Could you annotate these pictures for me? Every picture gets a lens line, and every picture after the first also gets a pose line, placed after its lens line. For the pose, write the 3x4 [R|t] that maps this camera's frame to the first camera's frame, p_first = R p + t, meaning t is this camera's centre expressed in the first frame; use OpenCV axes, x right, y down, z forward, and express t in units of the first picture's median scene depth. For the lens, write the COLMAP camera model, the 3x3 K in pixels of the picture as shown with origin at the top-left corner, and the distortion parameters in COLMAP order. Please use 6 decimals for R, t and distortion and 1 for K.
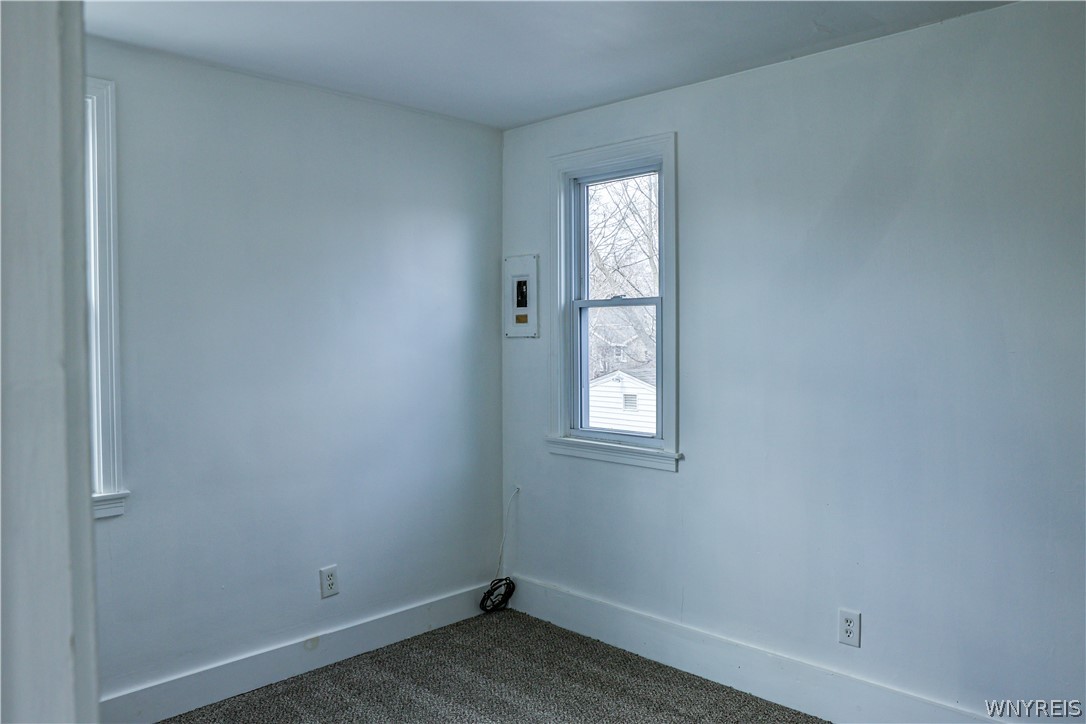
lens RADIAL K [[786.8, 0, 543.0], [0, 786.8, 362.0], [0, 0, 1]] dist [-0.118568, 0.095002]
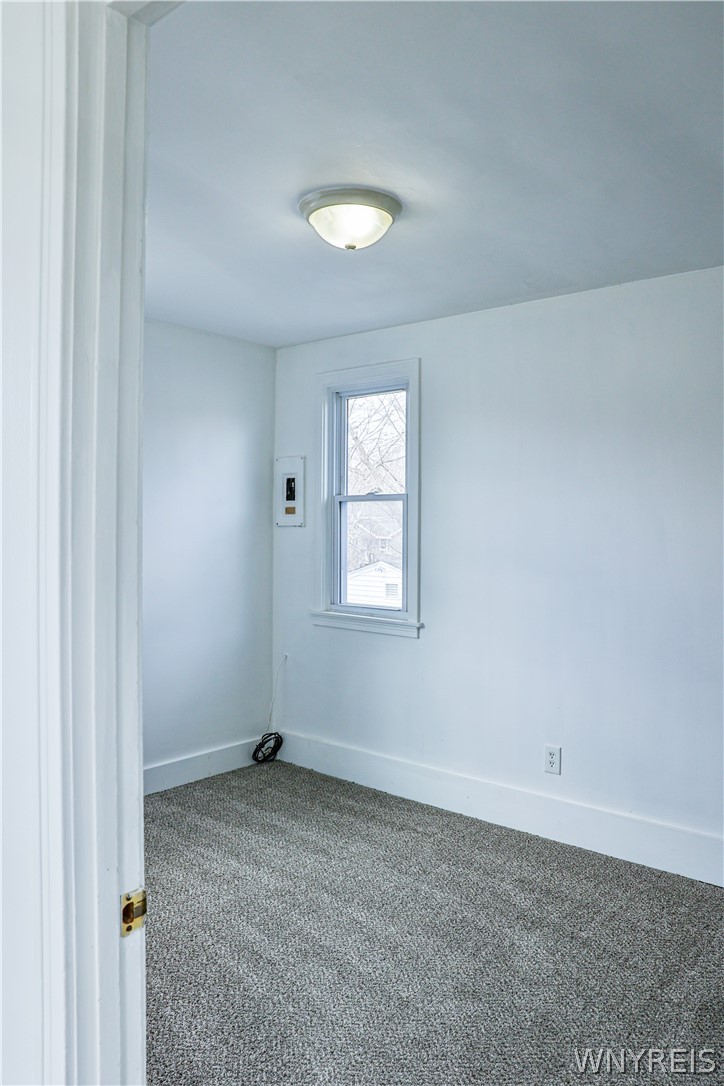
lens RADIAL K [[786.8, 0, 376.9], [0, 786.8, 540.4], [0, 0, 1]] dist [-0.118568, 0.095002]
pose [[0.996223, 0.009177, 0.086340, 0.000840], [-0.007626, 0.999804, -0.018278, 0.010647], [-0.086491, 0.017551, 0.996098, -0.189972]]
